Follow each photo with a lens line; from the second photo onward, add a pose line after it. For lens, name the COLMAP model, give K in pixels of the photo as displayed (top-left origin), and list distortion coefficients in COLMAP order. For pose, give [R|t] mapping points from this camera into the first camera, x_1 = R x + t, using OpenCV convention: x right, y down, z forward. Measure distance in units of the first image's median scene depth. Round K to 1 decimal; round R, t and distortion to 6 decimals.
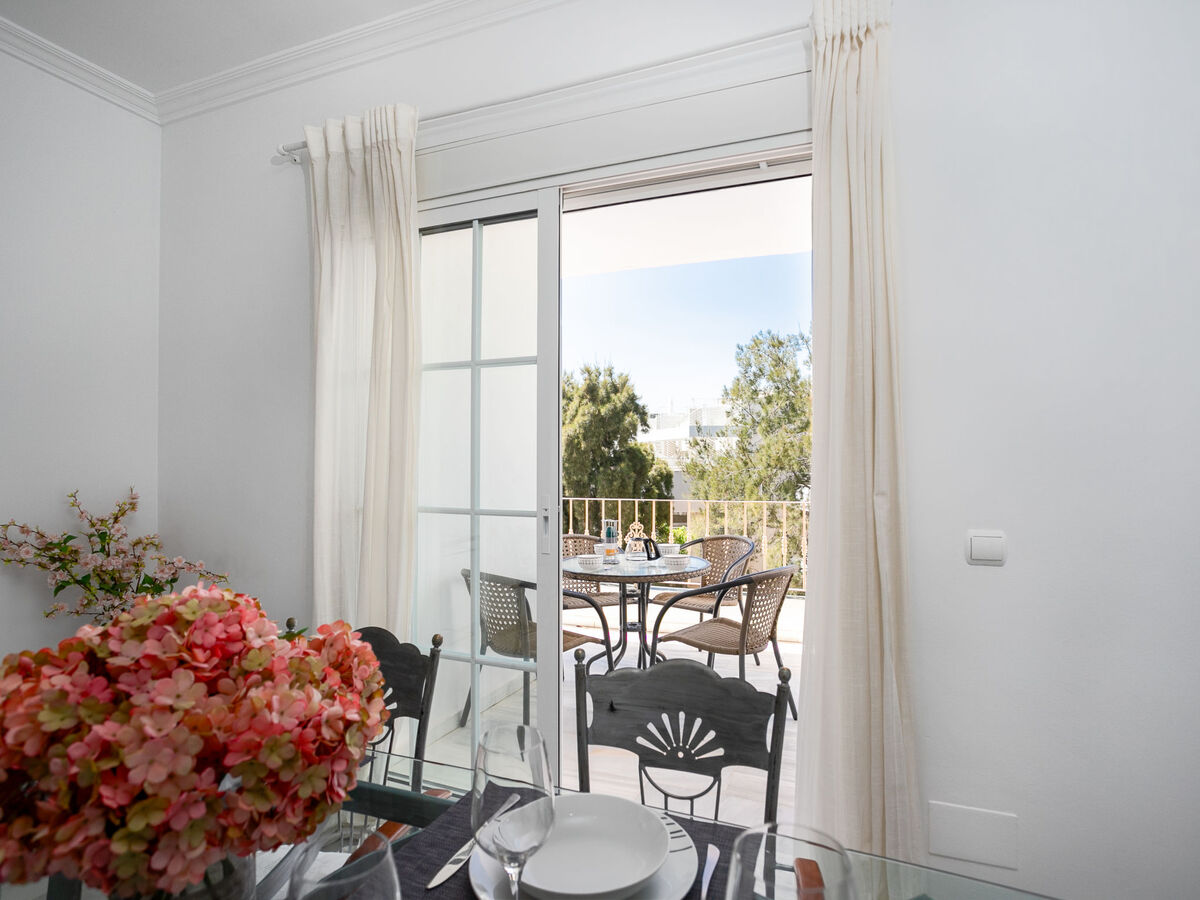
lens RADIAL K [[669.5, 0, 600.0], [0, 669.5, 450.0], [0, 0, 1]] dist [-0.028467, 0.000696]
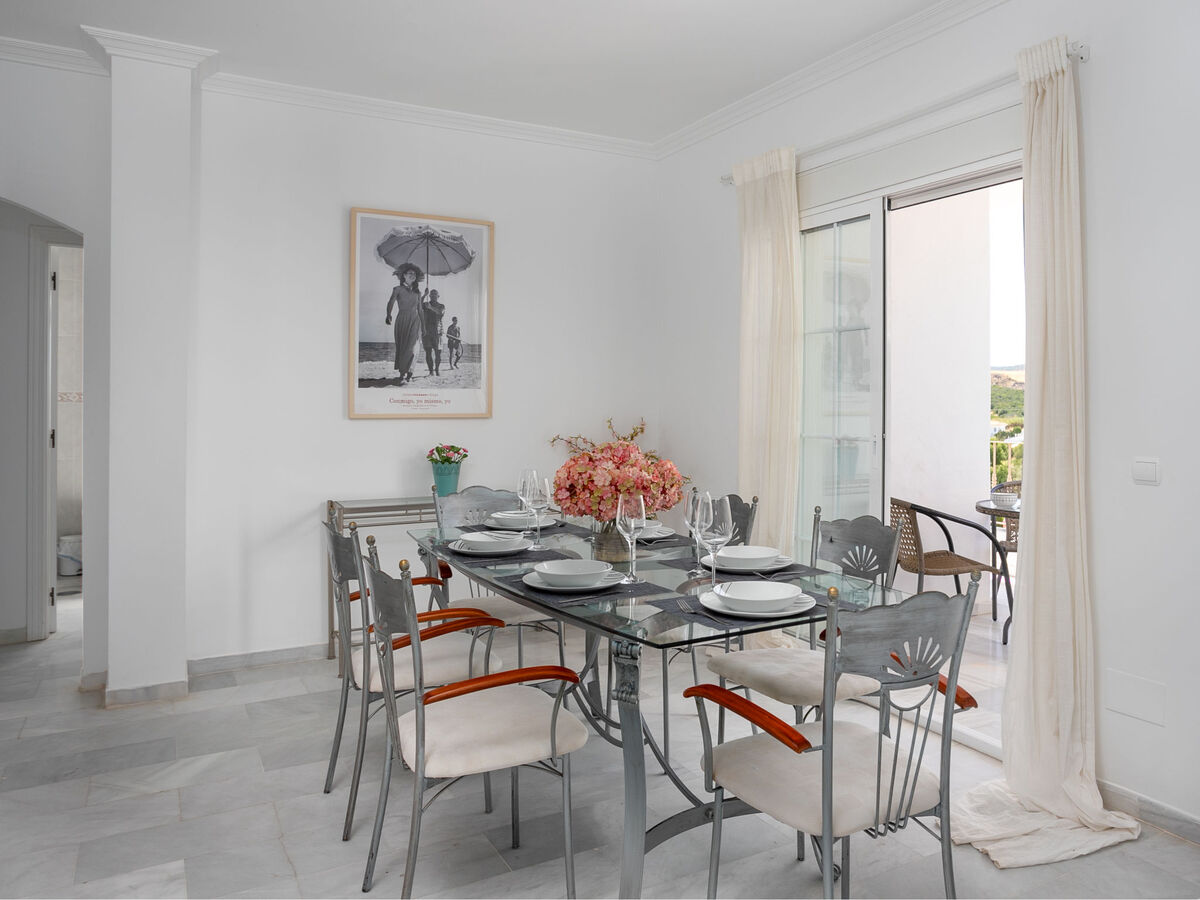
lens RADIAL K [[821.2, 0, 600.0], [0, 821.2, 450.0], [0, 0, 1]] dist [-0.002865, -0.001100]
pose [[0.755059, 0.044988, -0.654112, 0.885190], [0.005114, 0.997209, 0.074488, -0.016166], [0.655637, -0.059588, 0.752721, -0.938261]]
